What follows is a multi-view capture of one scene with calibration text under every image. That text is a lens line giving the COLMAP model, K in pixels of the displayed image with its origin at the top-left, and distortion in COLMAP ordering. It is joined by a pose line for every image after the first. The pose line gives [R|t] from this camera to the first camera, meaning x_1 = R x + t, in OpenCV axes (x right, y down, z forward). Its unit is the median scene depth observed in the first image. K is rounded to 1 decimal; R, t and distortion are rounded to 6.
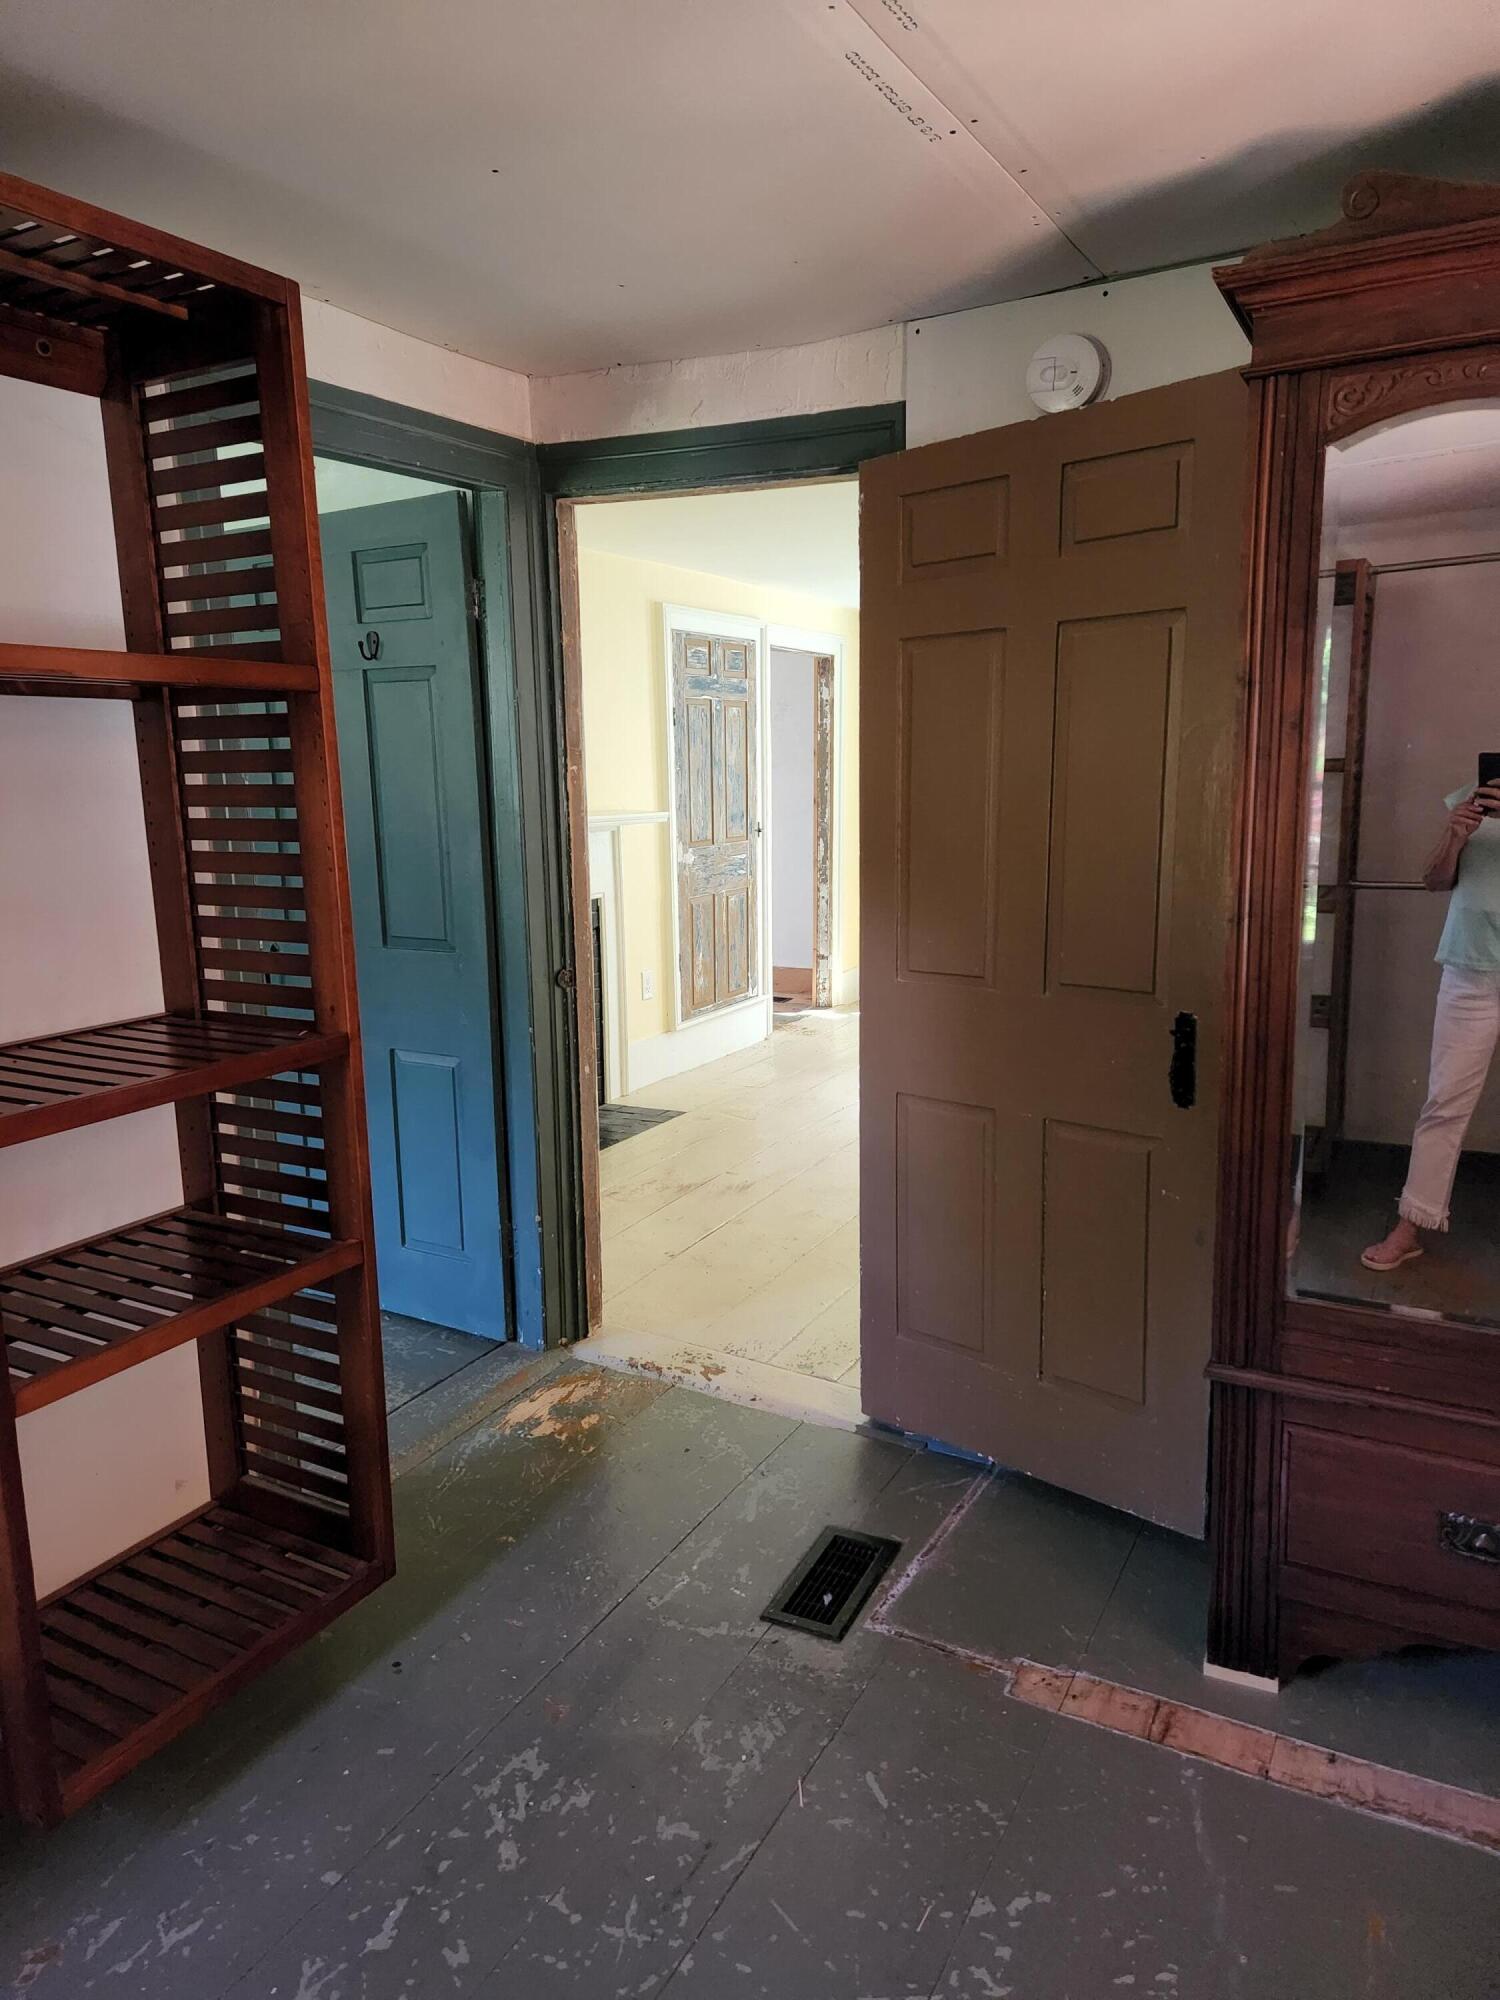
lens RADIAL K [[1351.3, 0, 748.6], [0, 1351.3, 988.4], [0, 0, 1]] dist [0.075758, -0.064876]
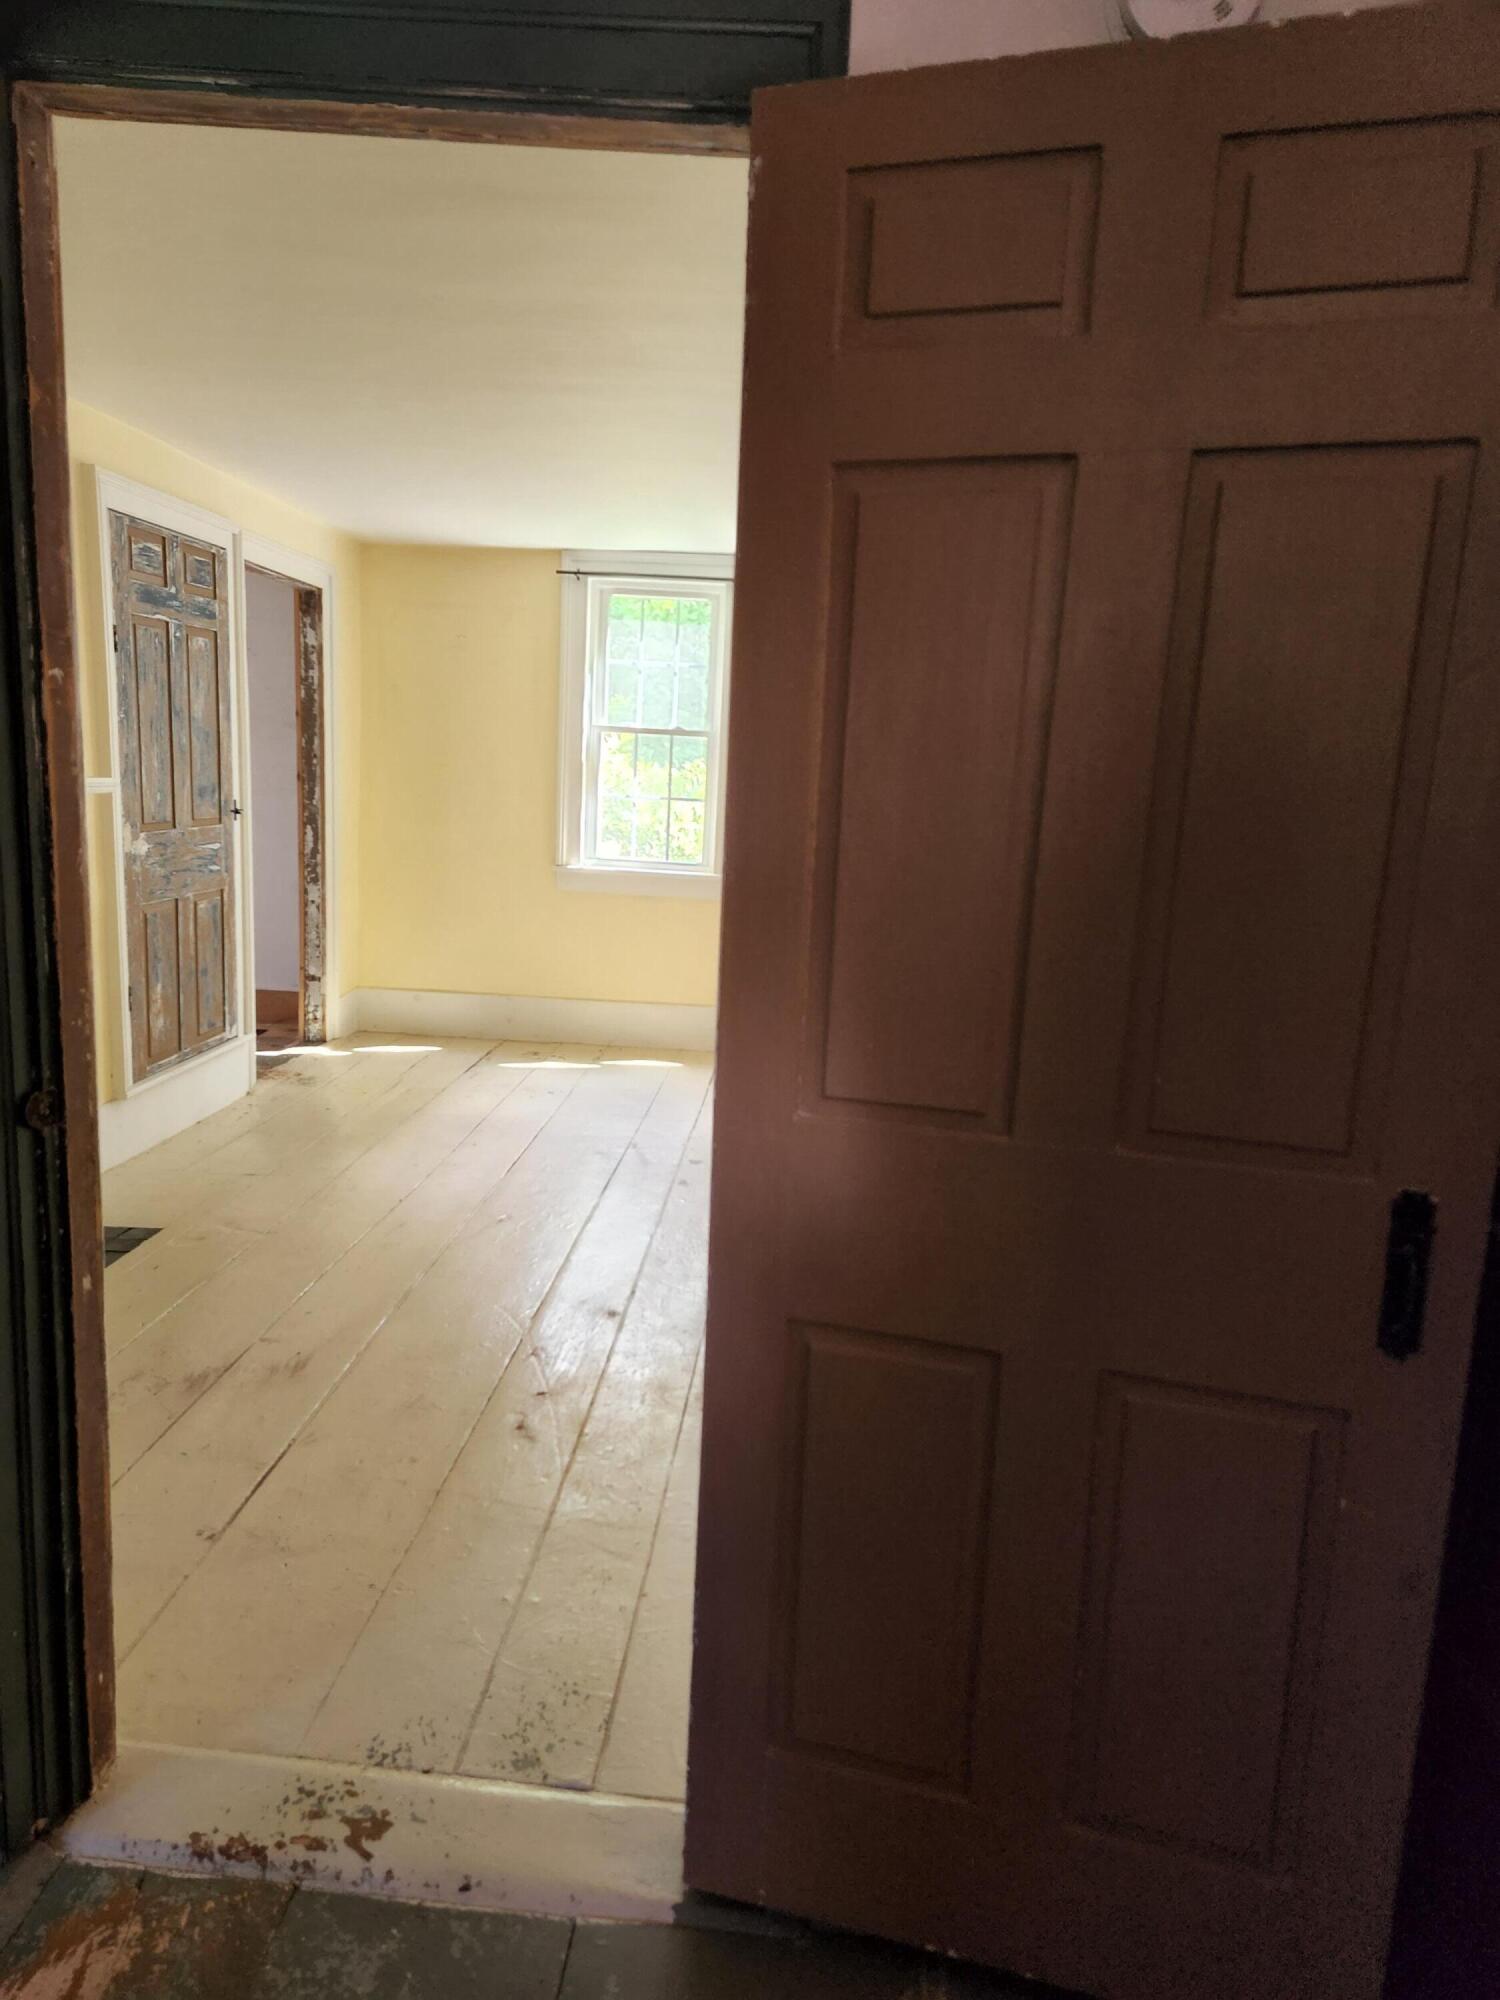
lens RADIAL K [[1351.3, 0, 771.3], [0, 1351.3, 1003.8], [0, 0, 1]] dist [0.075758, -0.064876]
pose [[0.902492, -0.018023, 0.430329, -0.055959], [0.010630, 0.999752, 0.019578, -0.026244], [-0.430575, -0.013094, 0.902460, 0.225458]]
